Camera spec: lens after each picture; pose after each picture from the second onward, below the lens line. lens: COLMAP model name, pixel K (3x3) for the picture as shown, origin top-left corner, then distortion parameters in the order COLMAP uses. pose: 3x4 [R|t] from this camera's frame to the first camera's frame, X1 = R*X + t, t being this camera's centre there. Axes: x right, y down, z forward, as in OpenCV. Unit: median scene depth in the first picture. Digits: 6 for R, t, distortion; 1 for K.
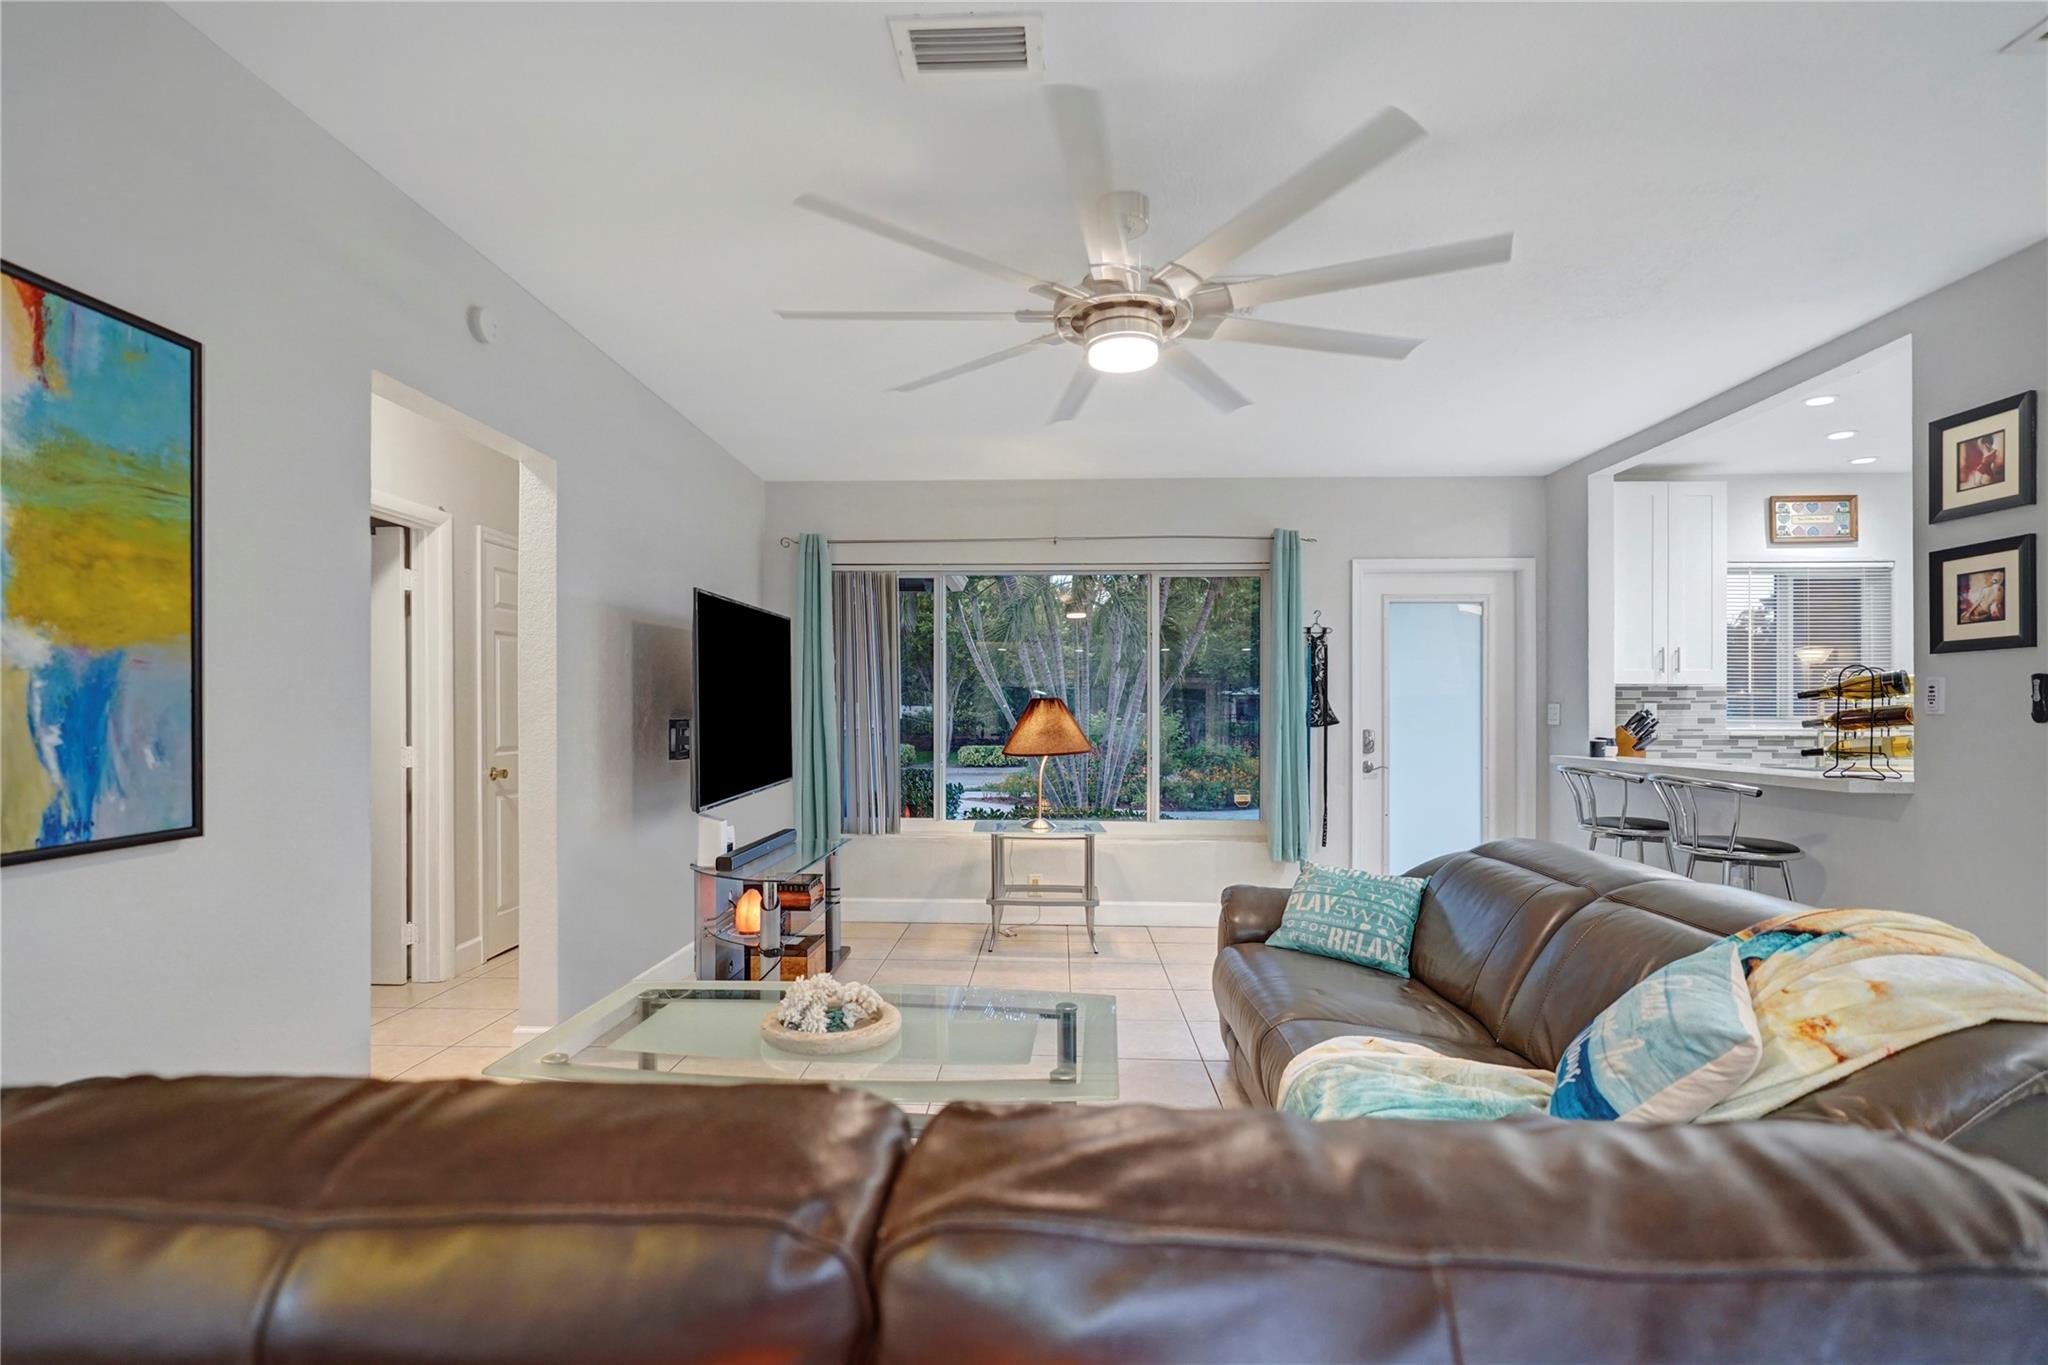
lens RADIAL K [[1037.6, 0, 1034.5], [0, 1037.6, 734.6], [0, 0, 1]] dist [0.016223, -0.000591]
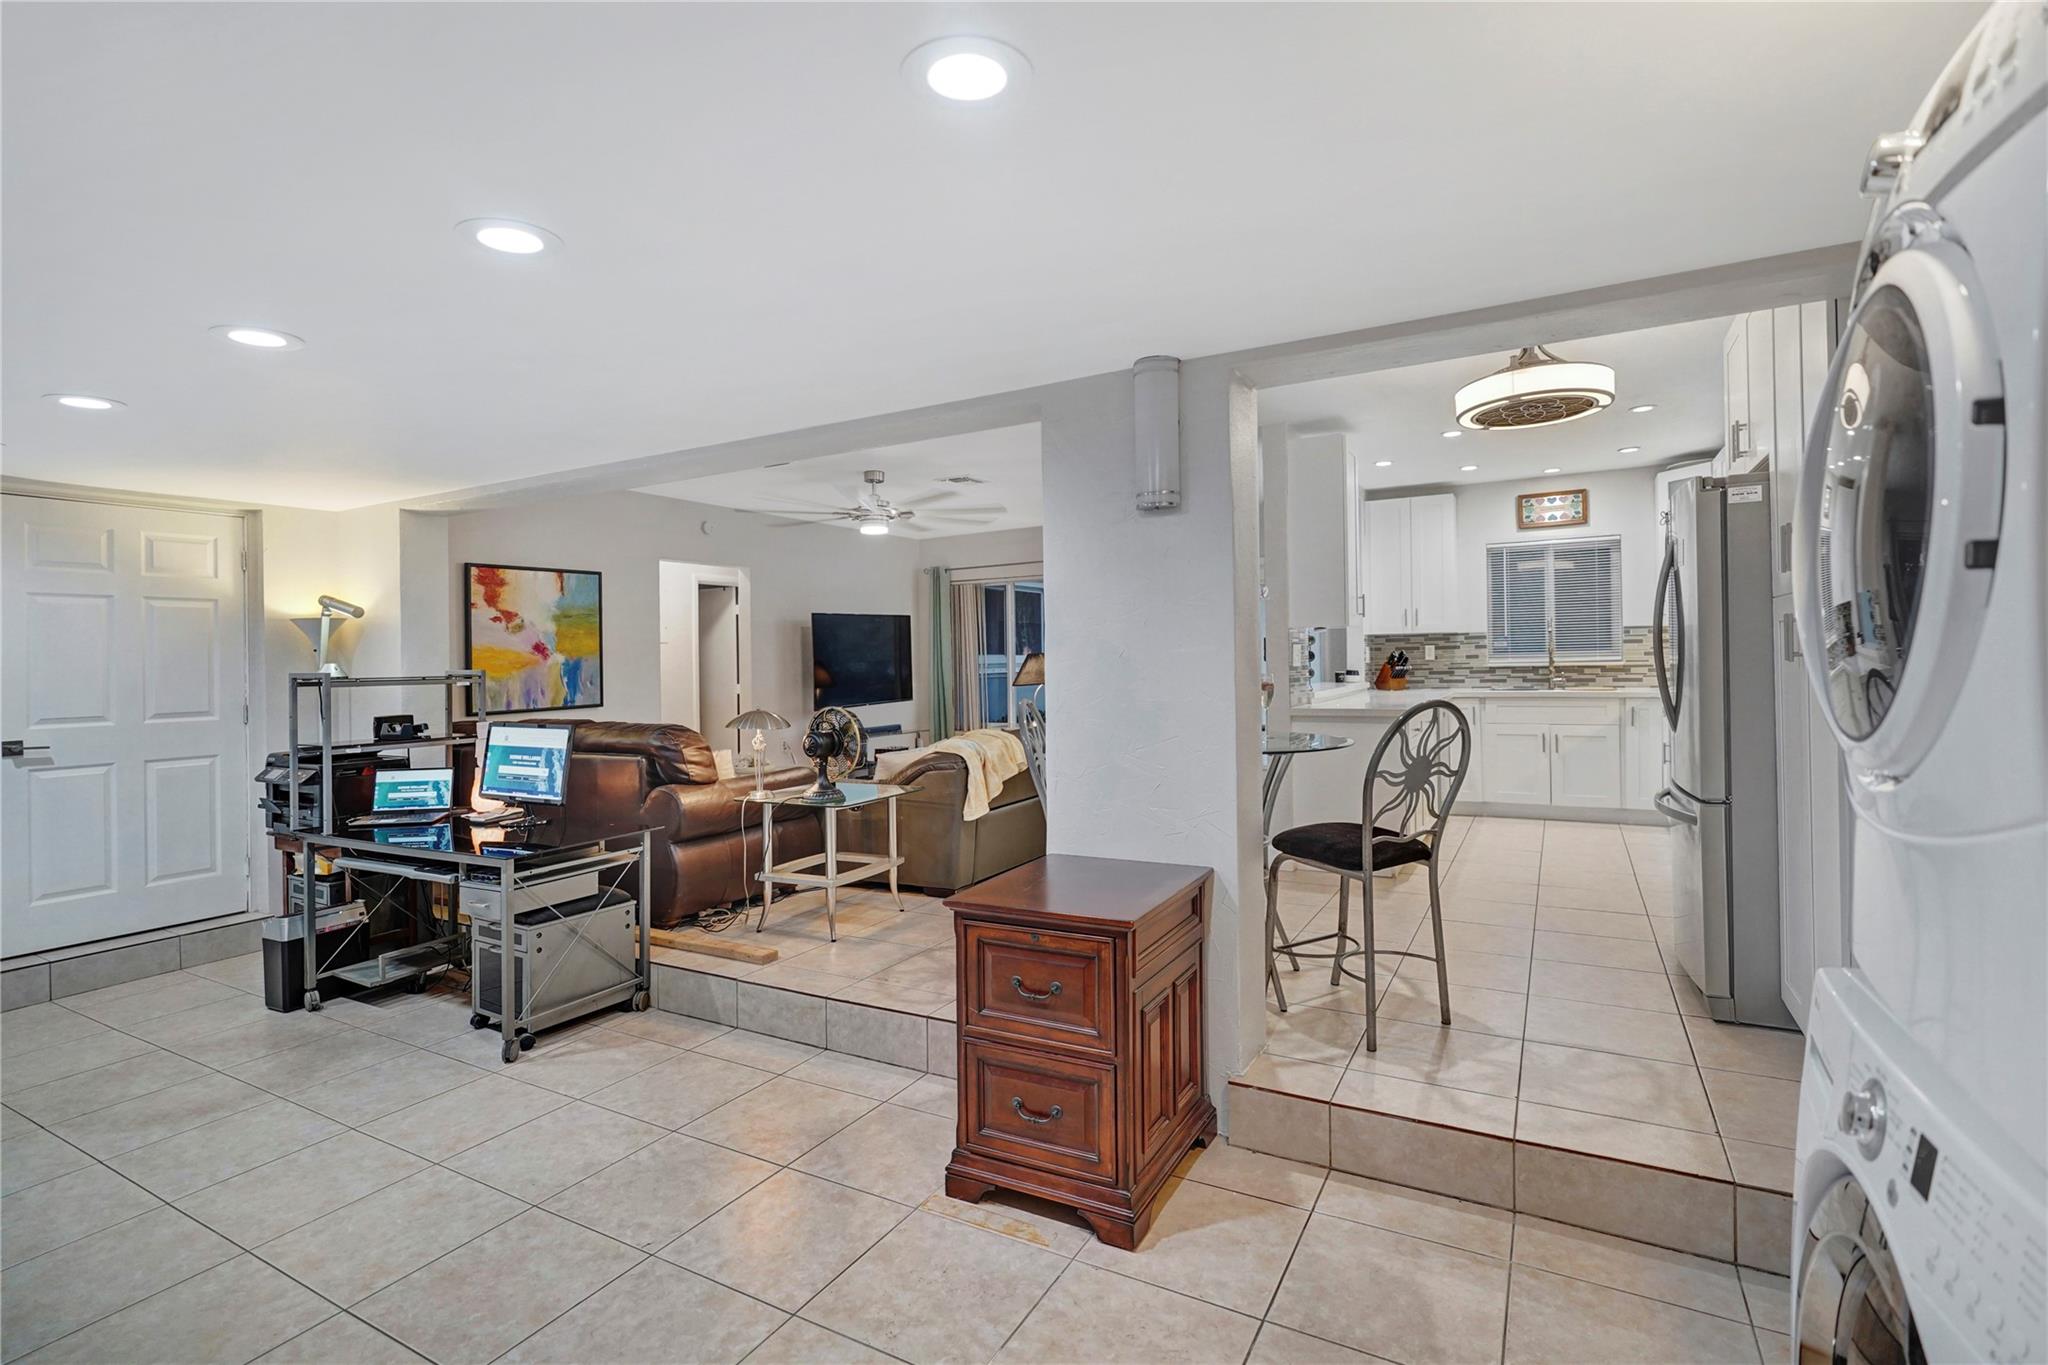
lens RADIAL K [[976.2, 0, 1021.0], [0, 976.2, 692.2], [0, 0, 1]] dist [-0.034897, 0.010863]
pose [[0.885523, -0.009486, -0.464499, 0.772001], [0.016055, 0.999819, 0.010188, 0.012914], [0.464318, -0.016479, 0.885515, -0.491938]]
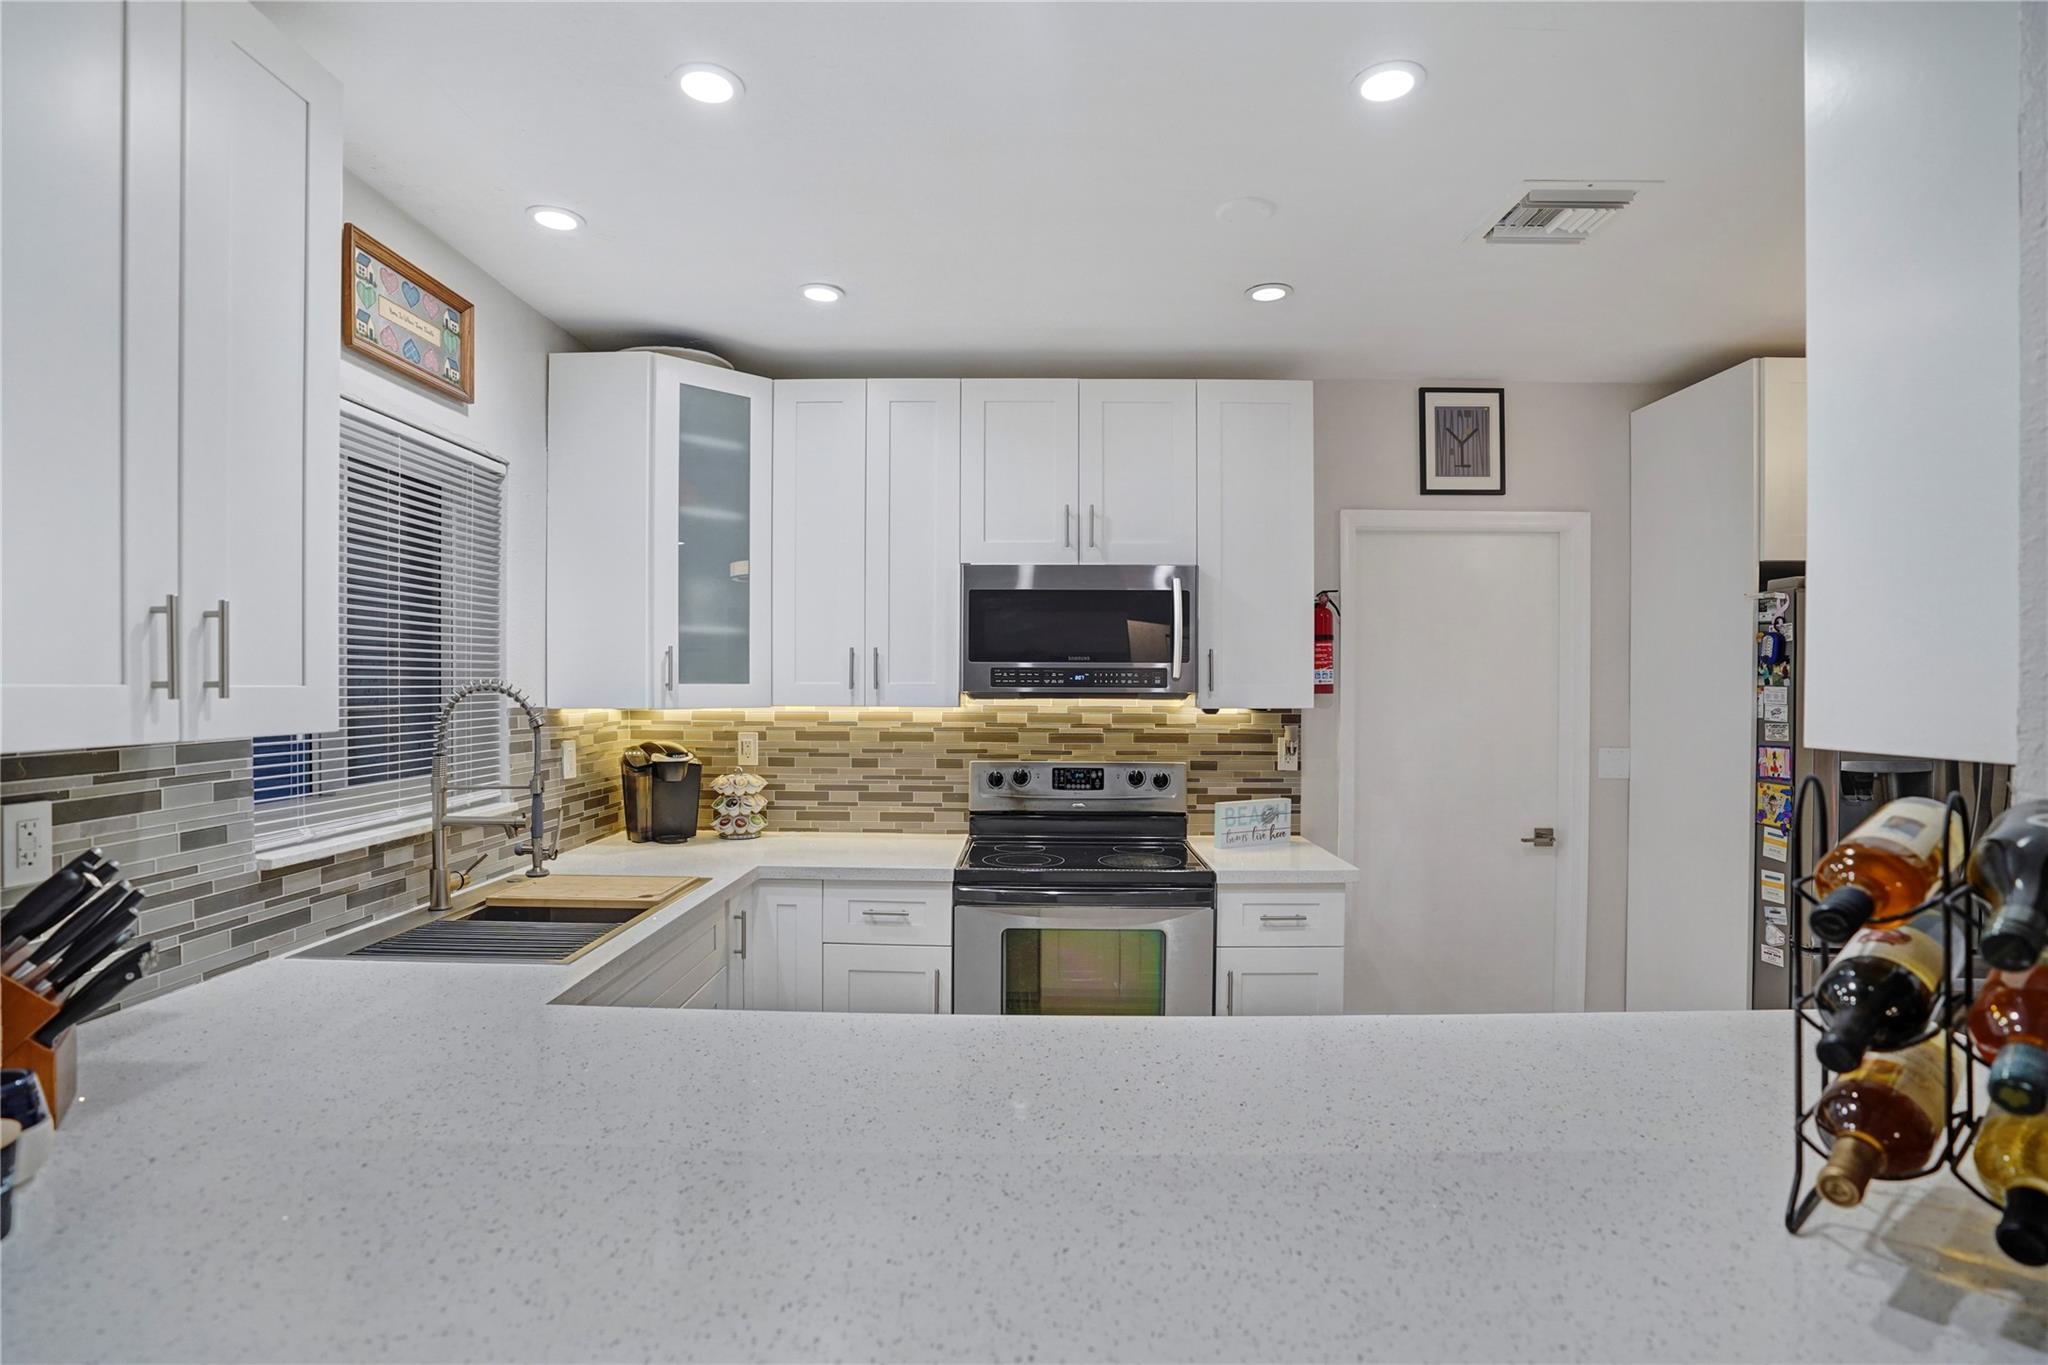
lens RADIAL K [[976.2, 0, 1035.9], [0, 976.2, 702.2], [0, 0, 1]] dist [-0.034897, 0.010863]
pose [[-0.044077, -0.018133, 0.998864, 0.392991], [0.015903, 0.999696, 0.018849, -0.059603], [-0.998902, 0.016715, -0.043775, 0.813513]]
